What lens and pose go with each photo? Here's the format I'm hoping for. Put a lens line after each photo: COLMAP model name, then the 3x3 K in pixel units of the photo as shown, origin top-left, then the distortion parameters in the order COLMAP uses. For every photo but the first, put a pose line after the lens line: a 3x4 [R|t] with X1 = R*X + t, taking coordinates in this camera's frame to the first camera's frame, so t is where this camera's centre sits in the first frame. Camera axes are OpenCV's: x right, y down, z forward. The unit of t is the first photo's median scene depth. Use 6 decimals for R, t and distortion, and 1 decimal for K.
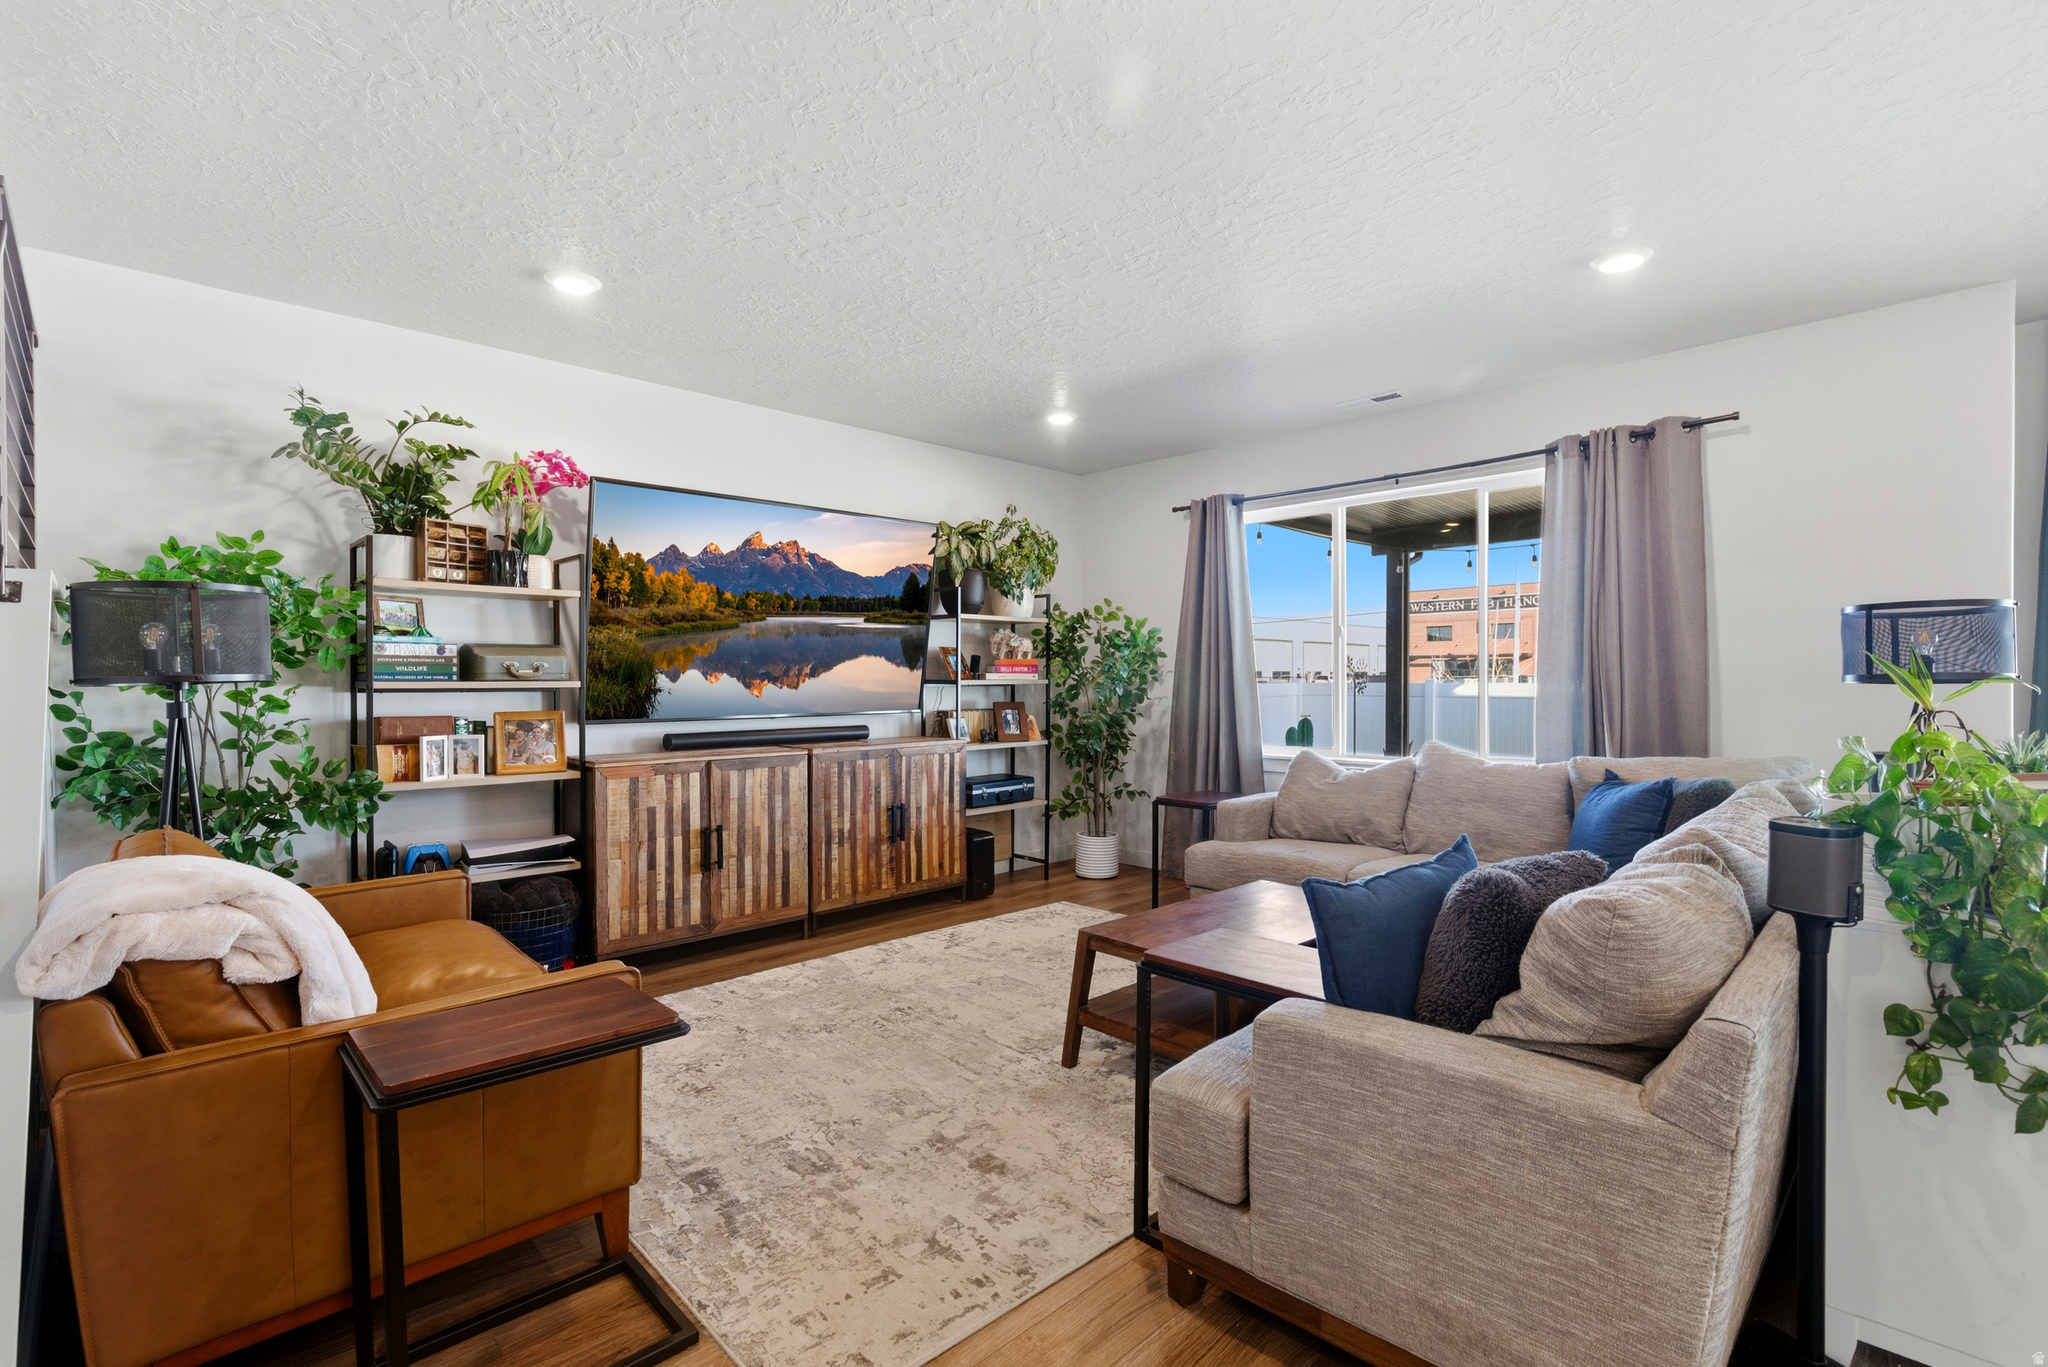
lens RADIAL K [[940.0, 0, 1017.1], [0, 940.0, 681.5], [0, 0, 1]] dist [-0.001977, 0.000604]
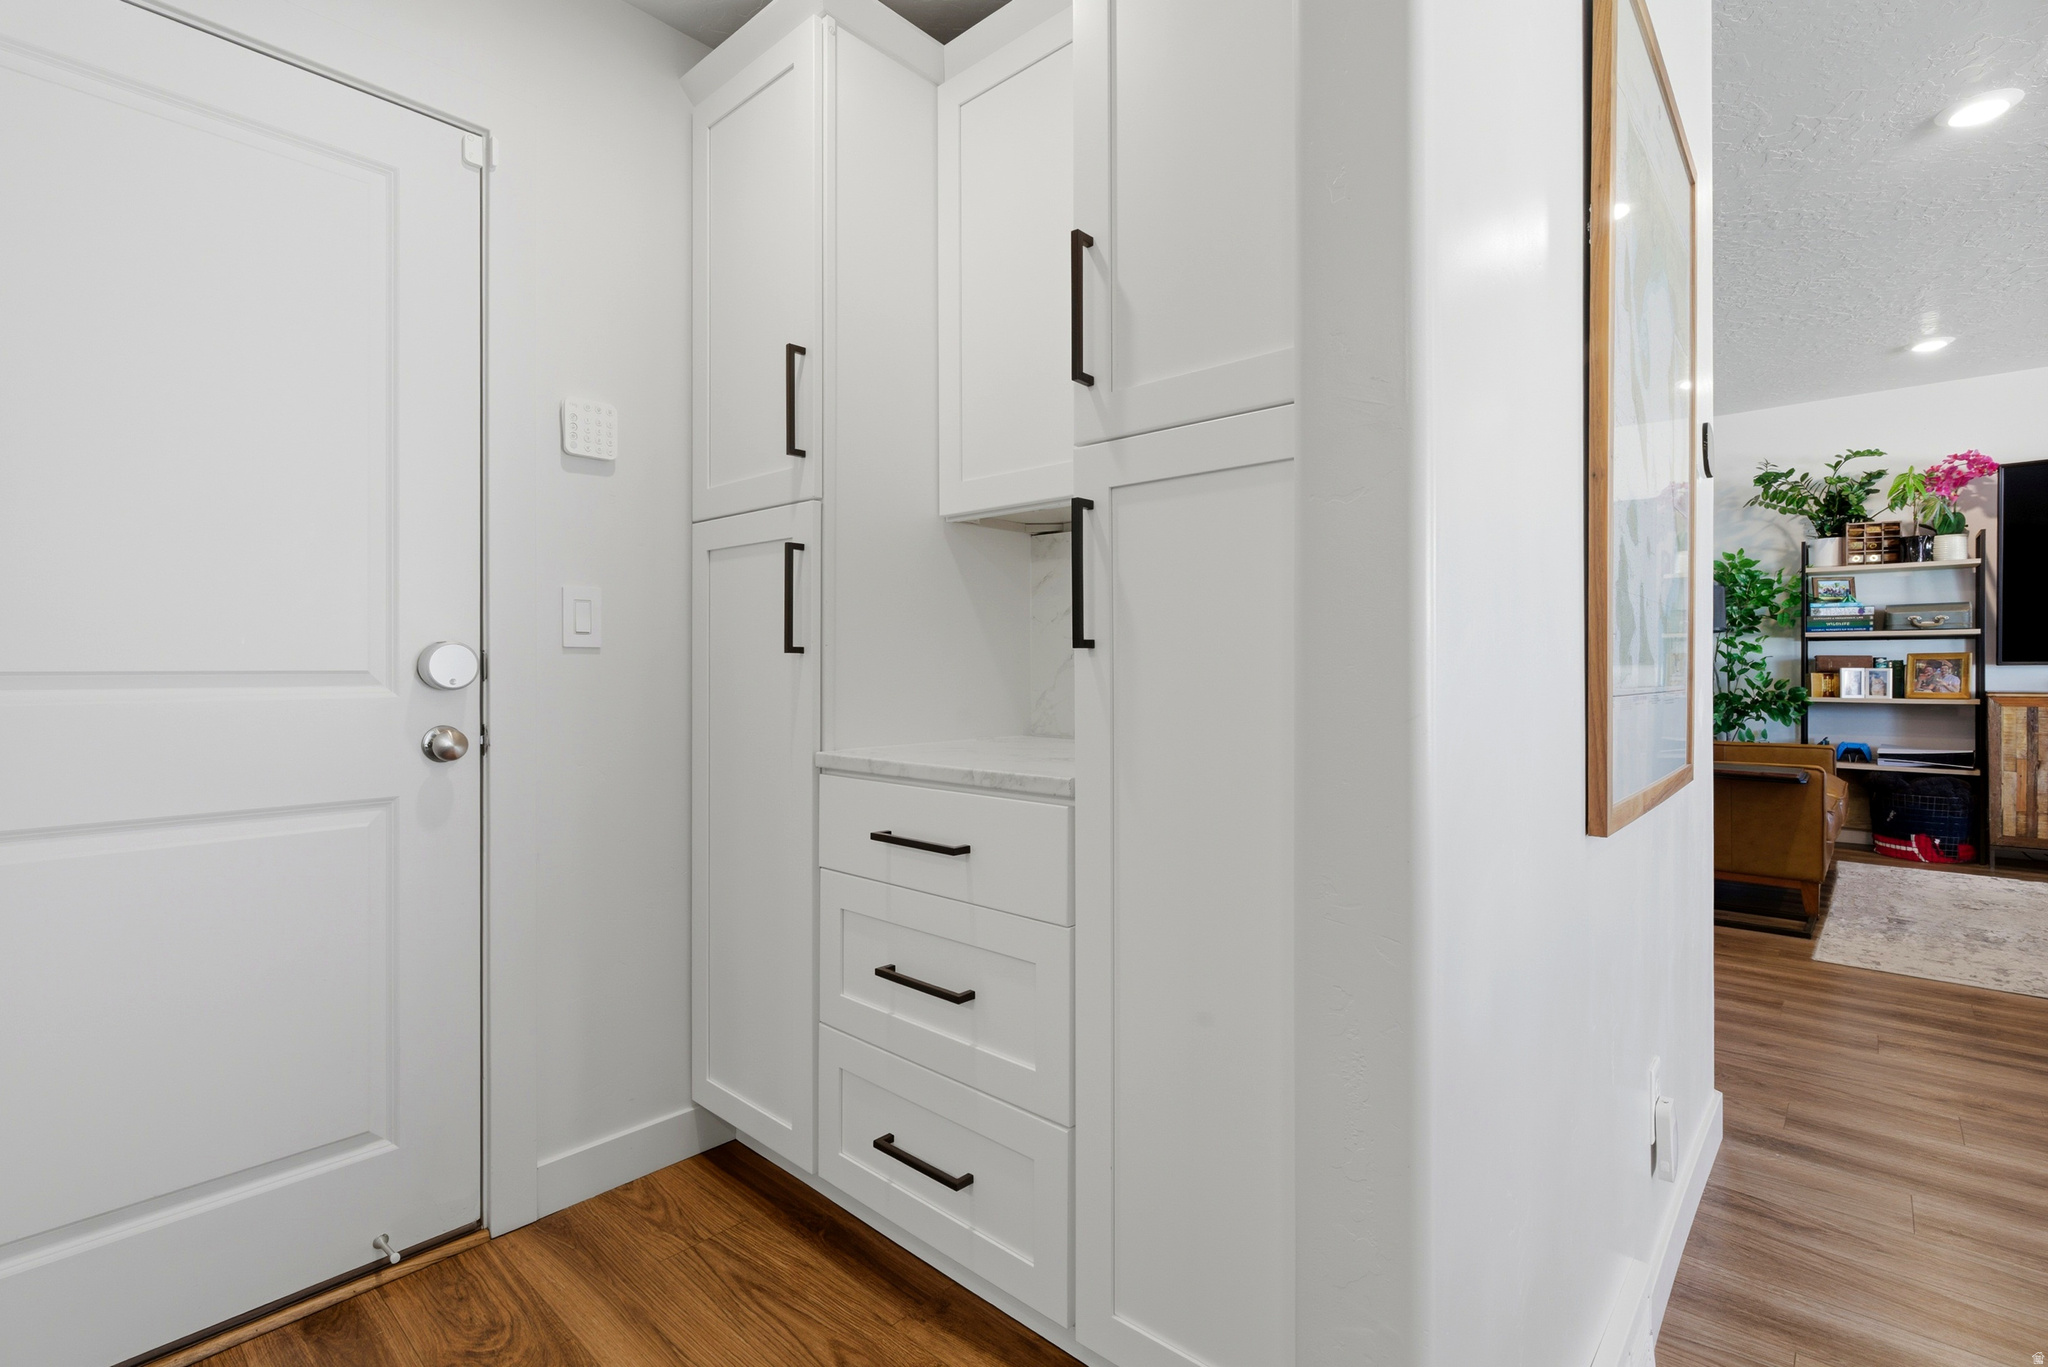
lens RADIAL K [[940.0, 0, 1030.3], [0, 940.0, 665.7], [0, 0, 1]] dist [-0.001977, 0.000604]
pose [[0.075726, -0.007123, -0.997103, 0.757872], [-0.012289, 0.999892, -0.008076, 0.080781], [0.997053, 0.012865, 0.075631, -0.410874]]
